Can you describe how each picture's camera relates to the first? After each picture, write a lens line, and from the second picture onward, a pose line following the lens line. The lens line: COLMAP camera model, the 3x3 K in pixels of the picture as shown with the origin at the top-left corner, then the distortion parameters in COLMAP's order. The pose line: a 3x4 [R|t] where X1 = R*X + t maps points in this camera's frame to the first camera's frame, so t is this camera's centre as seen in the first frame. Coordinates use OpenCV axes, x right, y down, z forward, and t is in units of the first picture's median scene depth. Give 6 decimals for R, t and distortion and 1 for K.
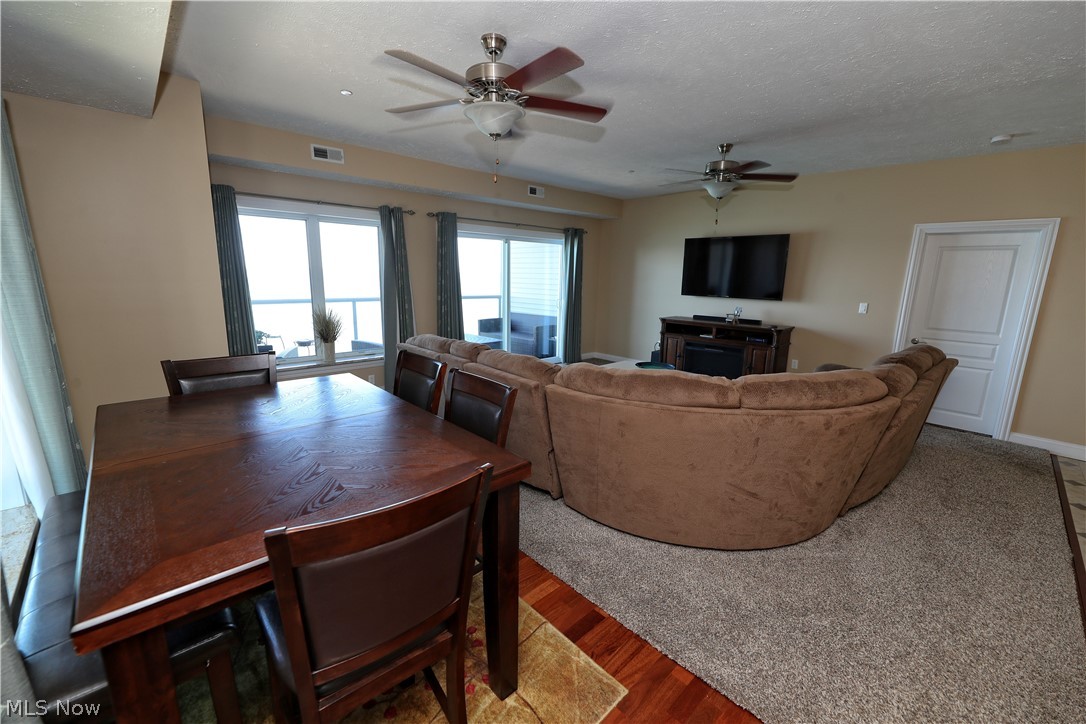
lens RADIAL K [[439.1, 0, 543.0], [0, 439.1, 362.0], [0, 0, 1]] dist [-0.002588, -0.000459]
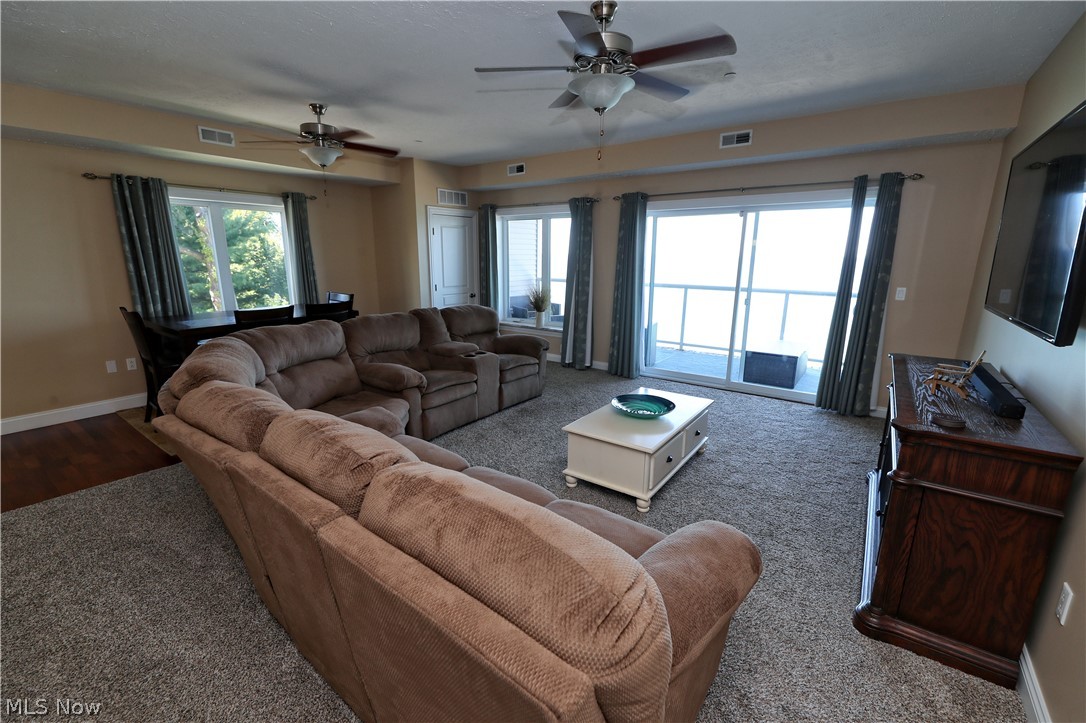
lens RADIAL K [[451.8, 0, 543.0], [0, 451.8, 361.5], [0, 0, 1]] dist [0.001118, 0.000475]
pose [[0.187817, 0.207859, -0.959958, 0.768543], [-0.199007, 0.965133, 0.170044, -0.121234], [0.961832, 0.159101, 0.222634, 0.673827]]
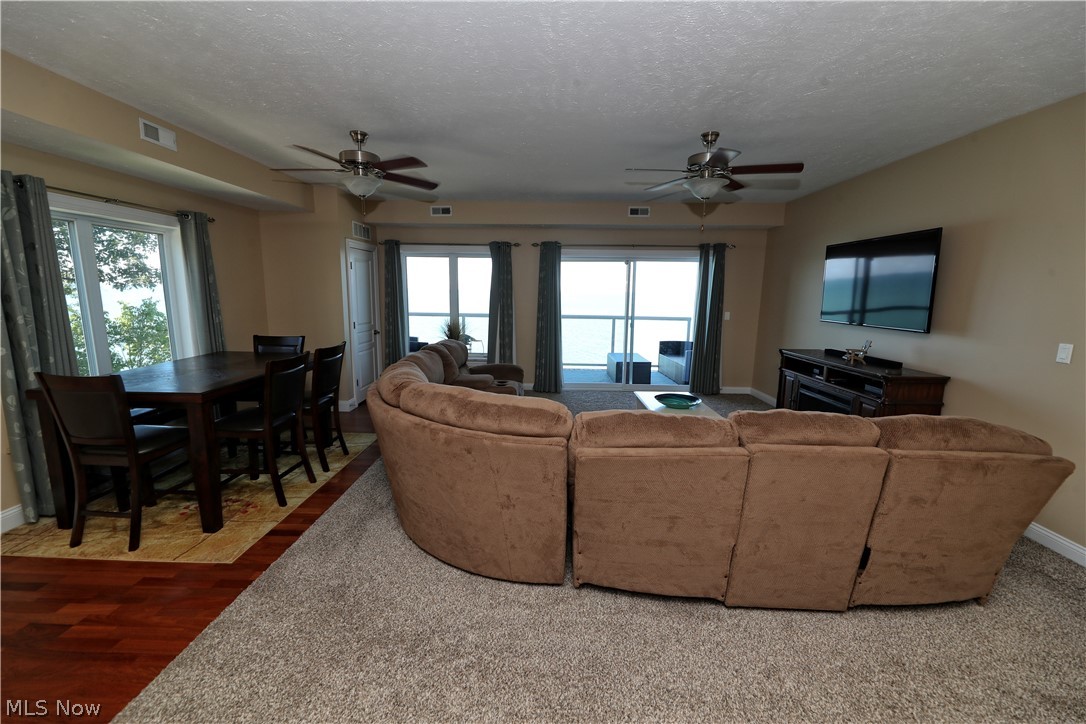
lens RADIAL K [[439.8, 0, 532.2], [0, 439.8, 356.4], [0, 0, 1]] dist [-0.001218, -0.000084]
pose [[0.715570, 0.091559, -0.692515, 0.586420], [-0.137237, 0.990479, -0.010853, -0.023138], [0.684927, 0.102805, 0.721322, 0.168110]]
